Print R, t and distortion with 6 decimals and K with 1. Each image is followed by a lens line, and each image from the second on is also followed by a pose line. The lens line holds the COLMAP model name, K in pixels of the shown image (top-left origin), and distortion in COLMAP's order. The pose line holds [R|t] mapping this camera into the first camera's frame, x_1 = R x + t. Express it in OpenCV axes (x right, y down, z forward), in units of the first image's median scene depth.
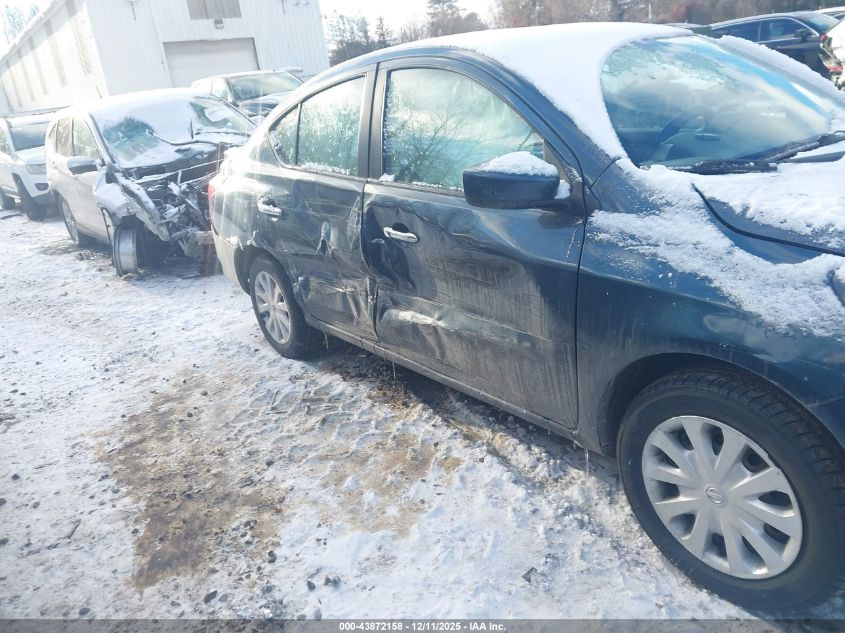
lens RADIAL K [[622.4, 0, 412.1], [0, 622.4, 315.6], [0, 0, 1]] dist [0.072419, -0.106656]
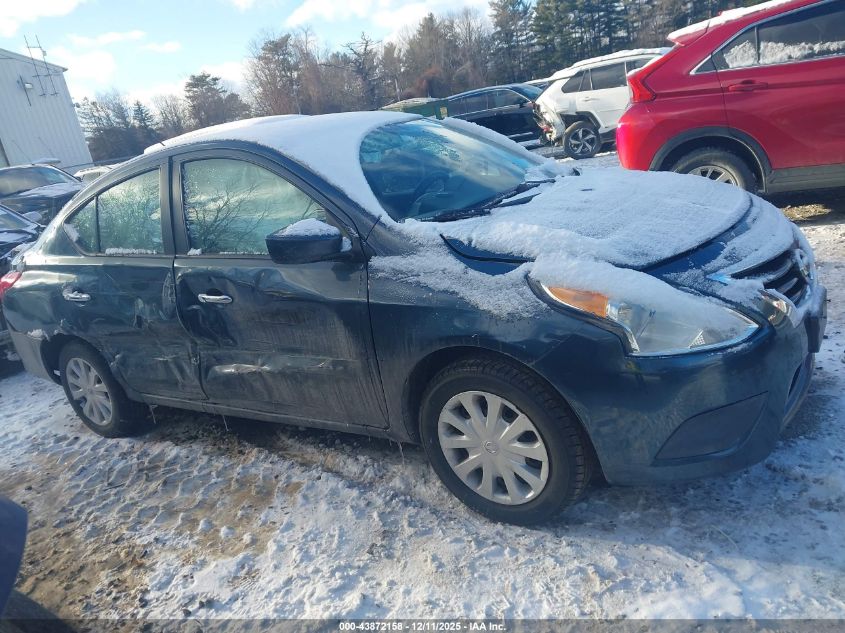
lens RADIAL K [[622.4, 0, 412.1], [0, 622.4, 315.6], [0, 0, 1]] dist [0.072419, -0.106656]
pose [[0.938854, -0.148657, 0.310572, -0.044610], [0.180562, 0.980586, -0.076474, 0.057597], [-0.293174, 0.127875, 0.947469, -0.206086]]
